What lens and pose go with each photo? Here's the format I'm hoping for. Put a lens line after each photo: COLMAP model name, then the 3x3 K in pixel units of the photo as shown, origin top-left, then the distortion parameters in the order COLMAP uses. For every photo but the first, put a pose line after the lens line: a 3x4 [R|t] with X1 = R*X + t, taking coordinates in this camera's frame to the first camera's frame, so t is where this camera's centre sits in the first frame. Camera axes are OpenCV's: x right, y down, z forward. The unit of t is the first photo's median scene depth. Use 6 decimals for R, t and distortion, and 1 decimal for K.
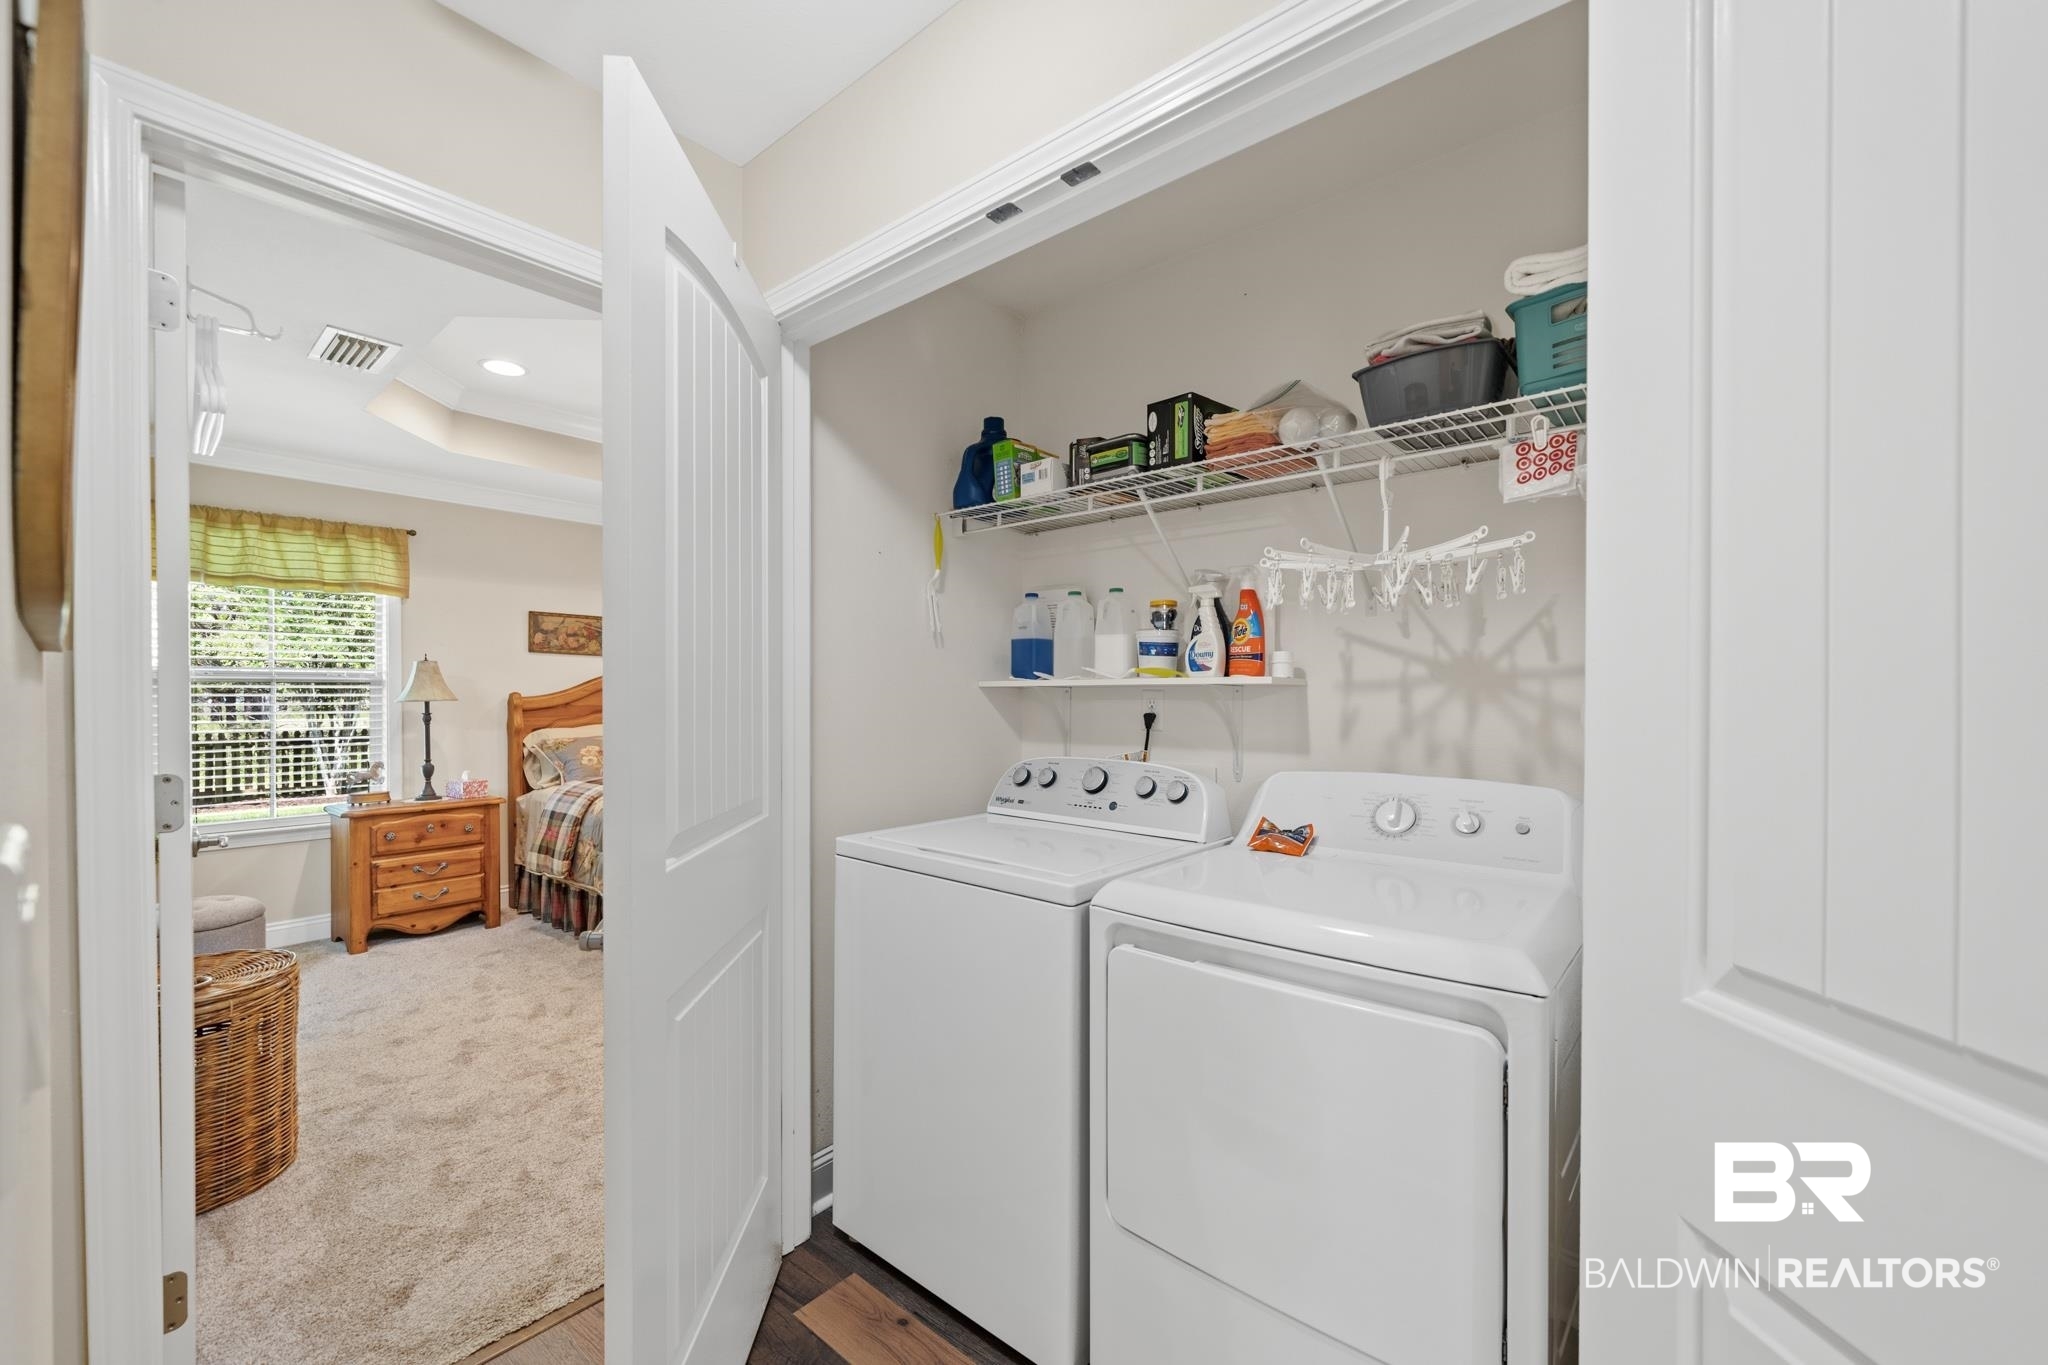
lens RADIAL K [[816.7, 0, 1023.6], [0, 816.7, 690.5], [0, 0, 1]] dist [-0.002415, 0.000046]
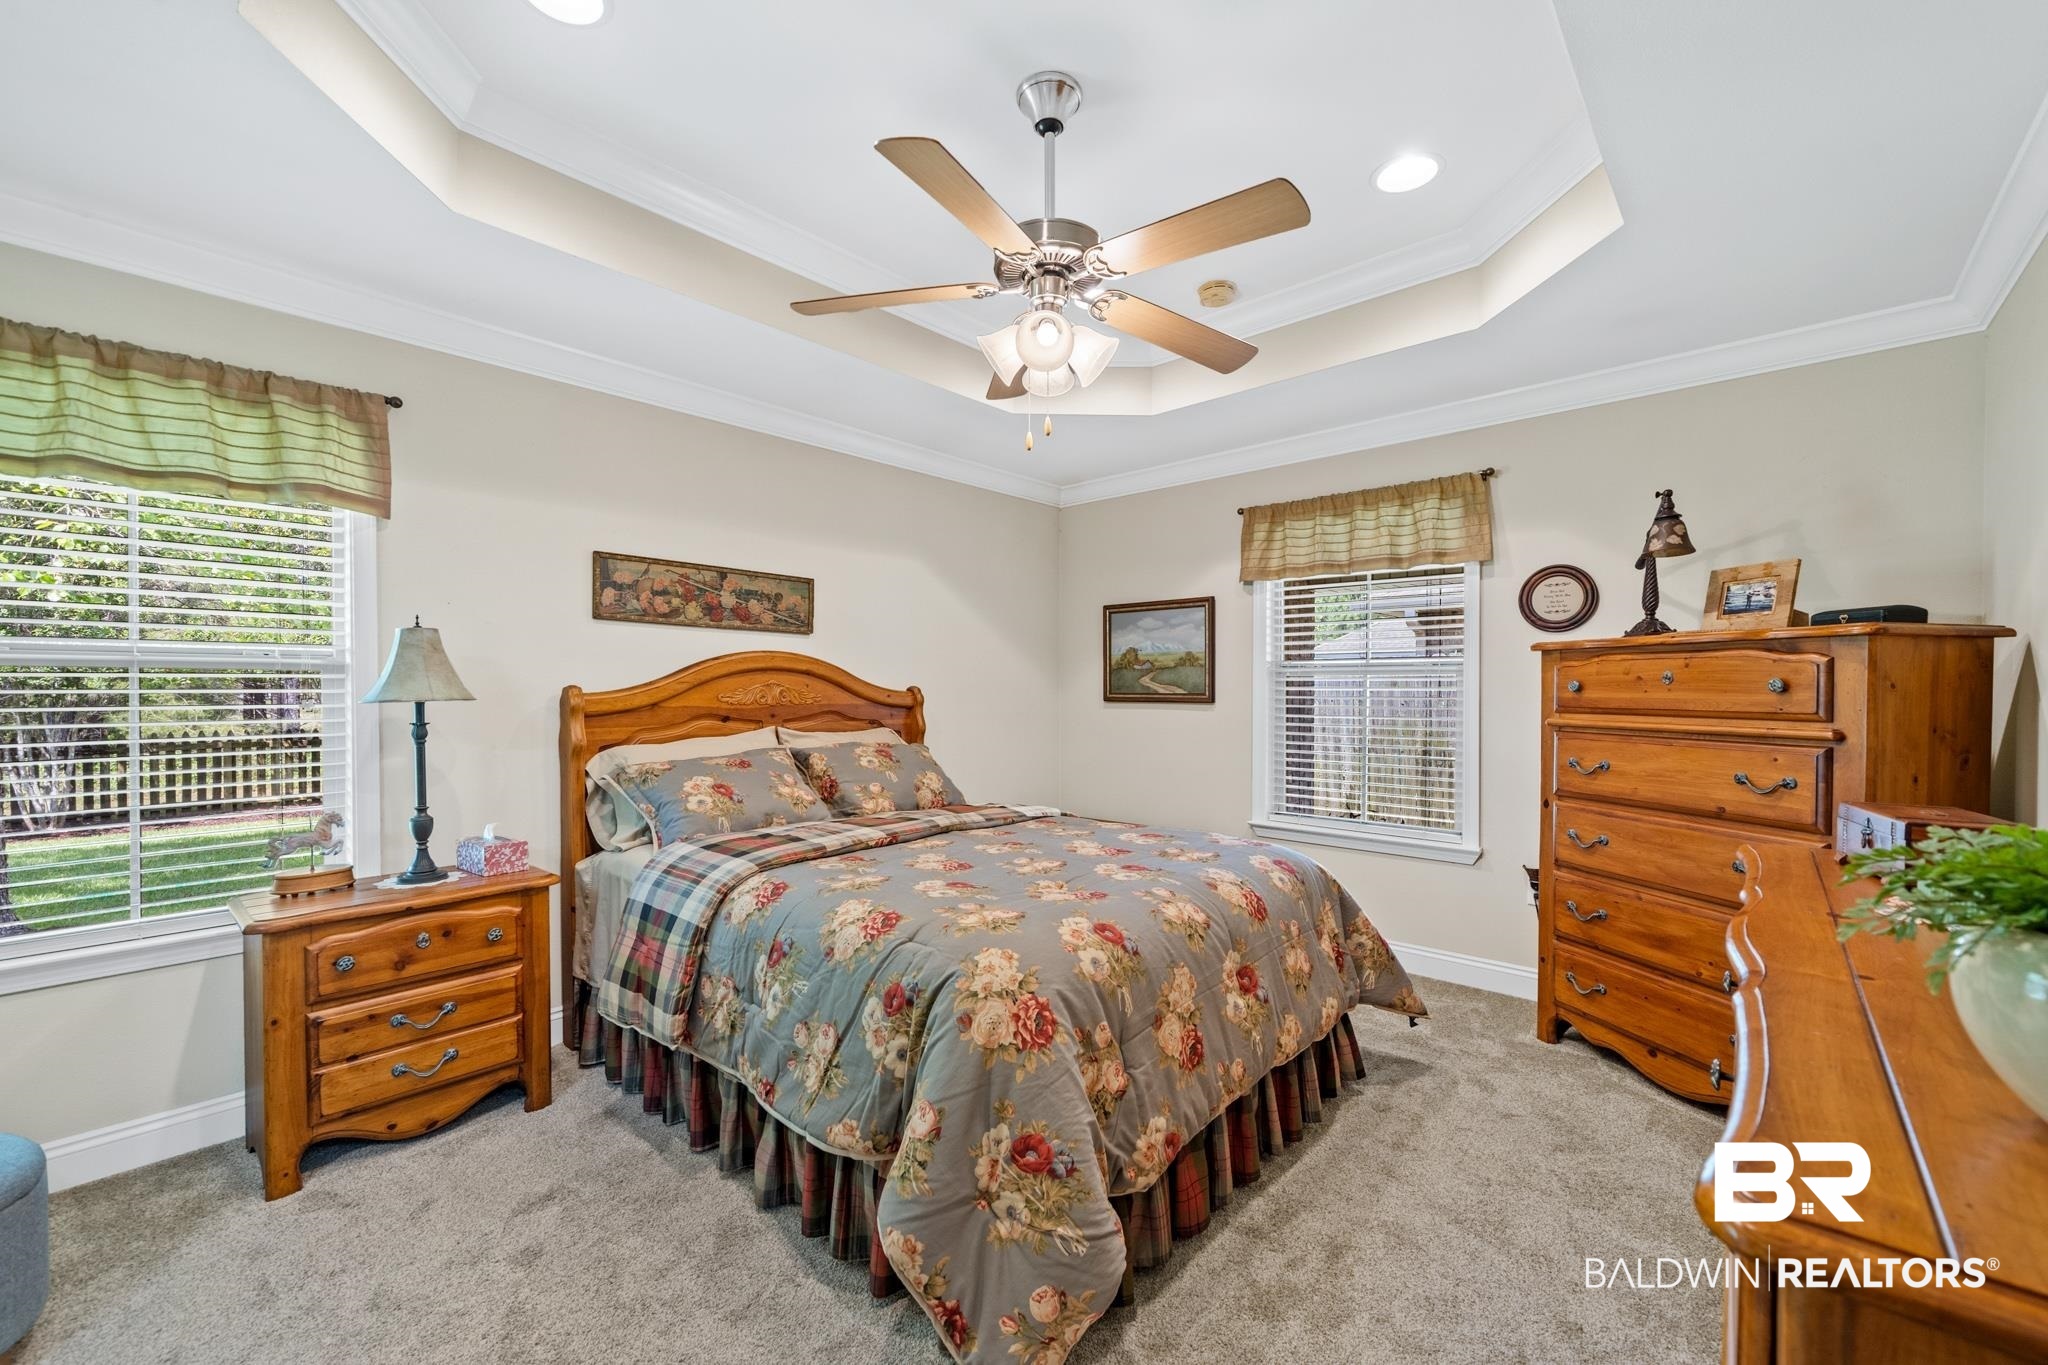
lens RADIAL K [[816.7, 0, 1025.7], [0, 816.7, 690.4], [0, 0, 1]] dist [-0.002415, 0.000046]
pose [[0.999535, 0.000564, -0.030475, -0.309488], [-0.000336, 0.999972, 0.007461, 0.001396], [0.030478, -0.007447, 0.999508, 0.468244]]
